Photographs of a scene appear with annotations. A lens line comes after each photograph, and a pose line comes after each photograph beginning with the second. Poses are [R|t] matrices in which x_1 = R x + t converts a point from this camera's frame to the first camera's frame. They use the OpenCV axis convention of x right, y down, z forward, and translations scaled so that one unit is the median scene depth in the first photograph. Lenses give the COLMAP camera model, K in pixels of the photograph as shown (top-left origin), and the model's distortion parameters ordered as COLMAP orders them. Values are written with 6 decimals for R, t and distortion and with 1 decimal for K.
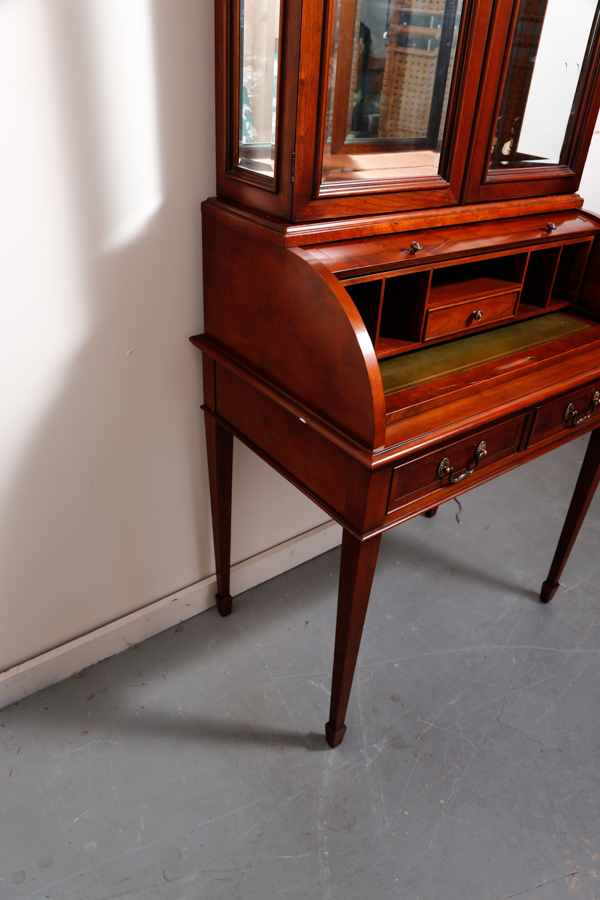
lens RADIAL K [[654.9, 0, 299.5], [0, 654.9, 452.5], [0, 0, 1]] dist [-0.112834, 0.078590]
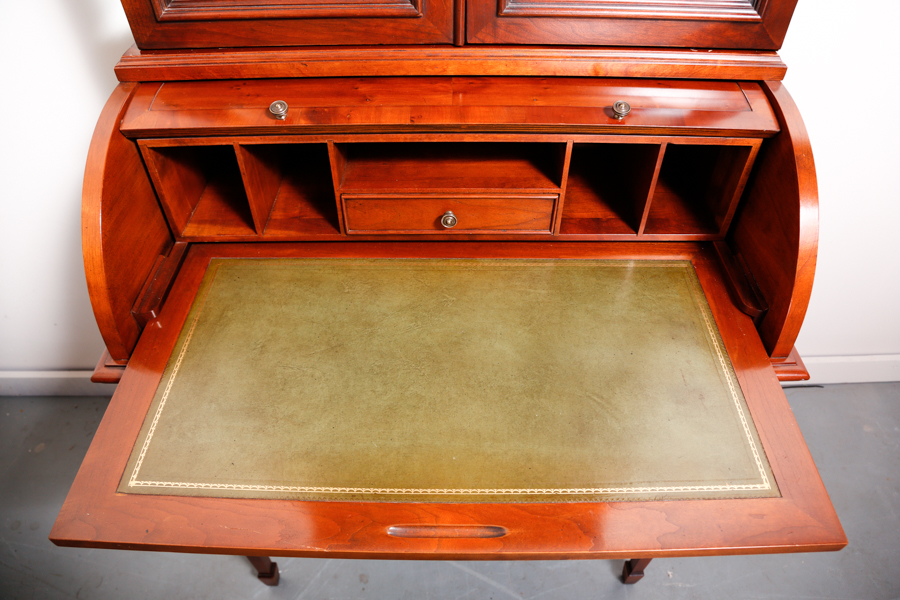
lens RADIAL K [[598.0, 0, 450.9], [0, 598.0, 296.5], [0, 0, 1]] dist [-0.123179, 0.054424]
pose [[0.804428, 0.379608, -0.456940, 0.557602], [-0.284725, 0.921463, 0.264266, -0.287897], [0.521371, -0.082481, 0.849335, 0.458025]]
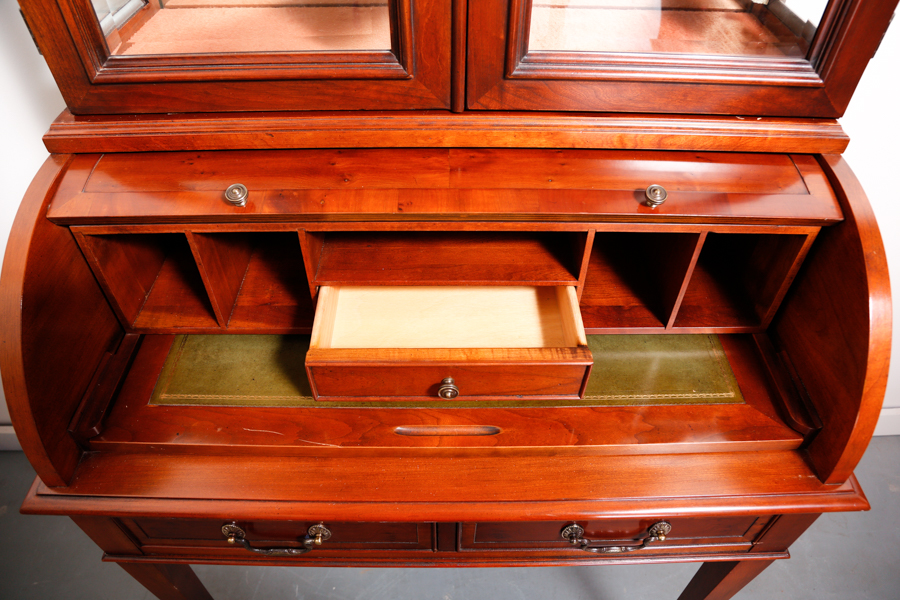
lens RADIAL K [[598.1, 0, 450.0], [0, 598.1, 300.0], [0, 0, 1]] dist [-0.127020, 0.057916]
pose [[0.806838, 0.380438, -0.451972, 0.482307], [-0.287215, 0.921156, 0.262640, -0.344124], [0.516255, -0.082094, 0.852491, 0.541777]]
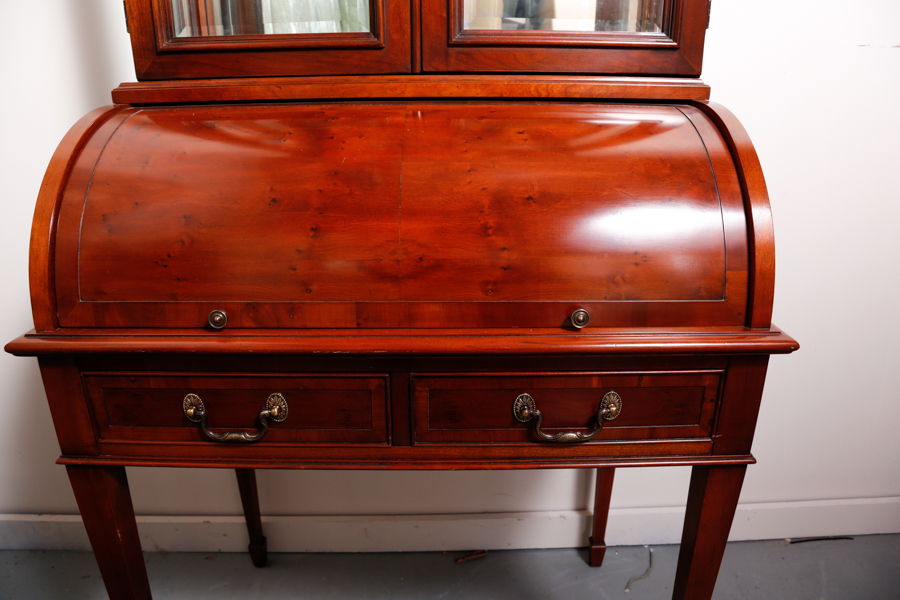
lens RADIAL K [[598.1, 0, 450.0], [0, 598.1, 300.0], [0, 0, 1]] dist [-0.127020, 0.057916]
pose [[0.805720, 0.146123, -0.573989, 0.645027], [-0.283455, 0.946038, -0.157054, -0.053510], [0.520066, 0.289242, 0.803660, 0.529407]]
